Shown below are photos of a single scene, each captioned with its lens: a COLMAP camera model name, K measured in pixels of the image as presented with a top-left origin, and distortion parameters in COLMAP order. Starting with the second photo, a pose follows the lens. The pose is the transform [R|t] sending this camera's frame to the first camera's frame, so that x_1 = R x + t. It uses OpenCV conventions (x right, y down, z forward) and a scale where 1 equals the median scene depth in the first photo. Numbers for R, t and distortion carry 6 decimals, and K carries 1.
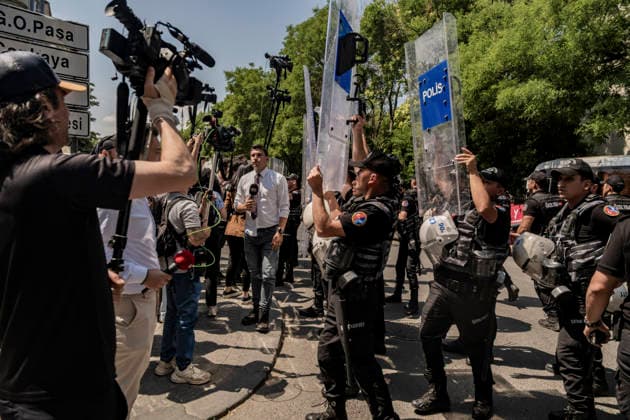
lens RADIAL K [[444.9, 0, 315.0], [0, 444.9, 210.0], [0, 0, 1]] dist [0.001657, -0.001649]
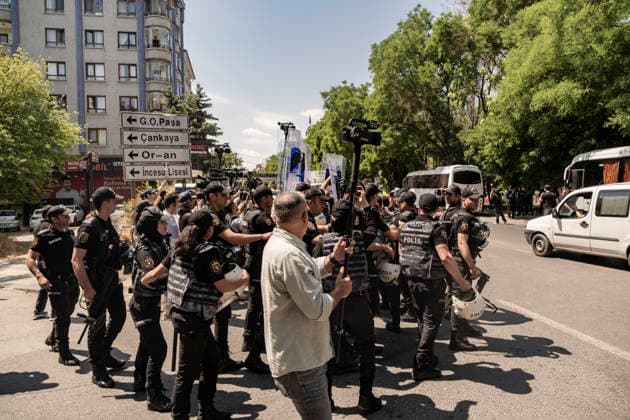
lens RADIAL K [[444.9, 0, 315.0], [0, 444.9, 210.0], [0, 0, 1]] dist [0.001657, -0.001649]
pose [[0.954219, -0.052146, -0.294528, 0.137918], [0.054500, 0.998514, -0.000216, -0.004652], [0.294102, -0.015846, 0.955643, -0.156800]]
